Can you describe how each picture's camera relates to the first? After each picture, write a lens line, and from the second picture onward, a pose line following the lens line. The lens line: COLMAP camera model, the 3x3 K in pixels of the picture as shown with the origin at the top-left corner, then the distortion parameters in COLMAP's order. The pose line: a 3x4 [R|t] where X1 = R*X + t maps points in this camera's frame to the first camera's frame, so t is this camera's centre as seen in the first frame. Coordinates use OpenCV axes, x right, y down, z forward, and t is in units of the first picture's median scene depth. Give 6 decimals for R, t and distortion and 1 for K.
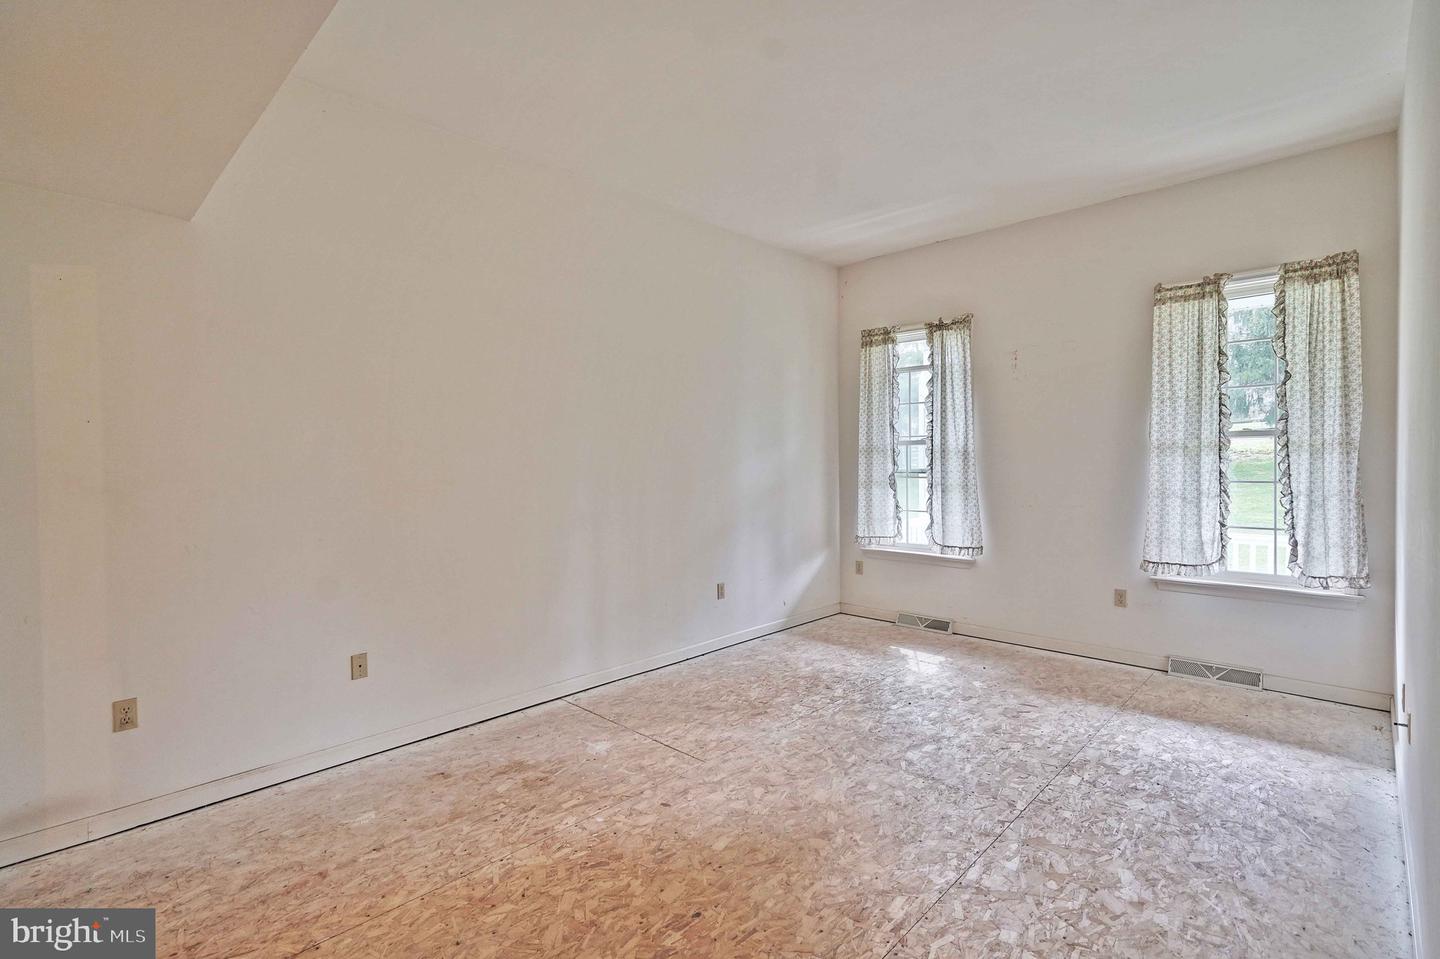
lens RADIAL K [[661.9, 0, 720.1], [0, 661.9, 470.8], [0, 0, 1]] dist [-0.004704, 0.000383]
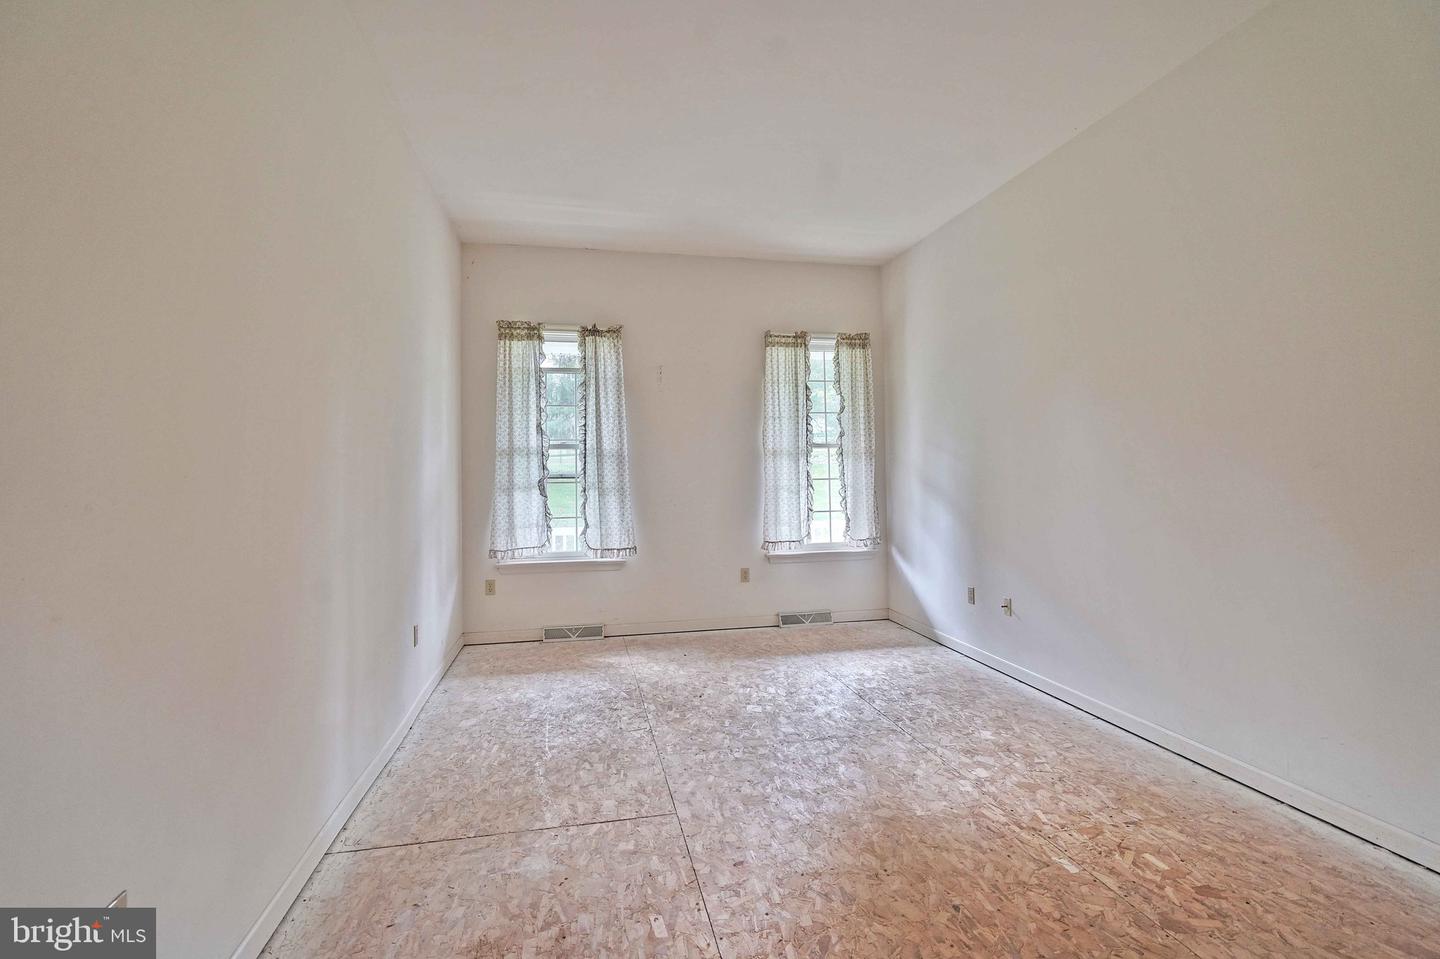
lens RADIAL K [[671.7, 0, 720.4], [0, 671.7, 450.4], [0, 0, 1]] dist [-0.004840, -0.000181]
pose [[0.562501, 0.033067, 0.826135, -0.463931], [0.021050, 0.998303, -0.054290, 0.026204], [-0.826528, 0.047928, 0.560851, 0.314073]]
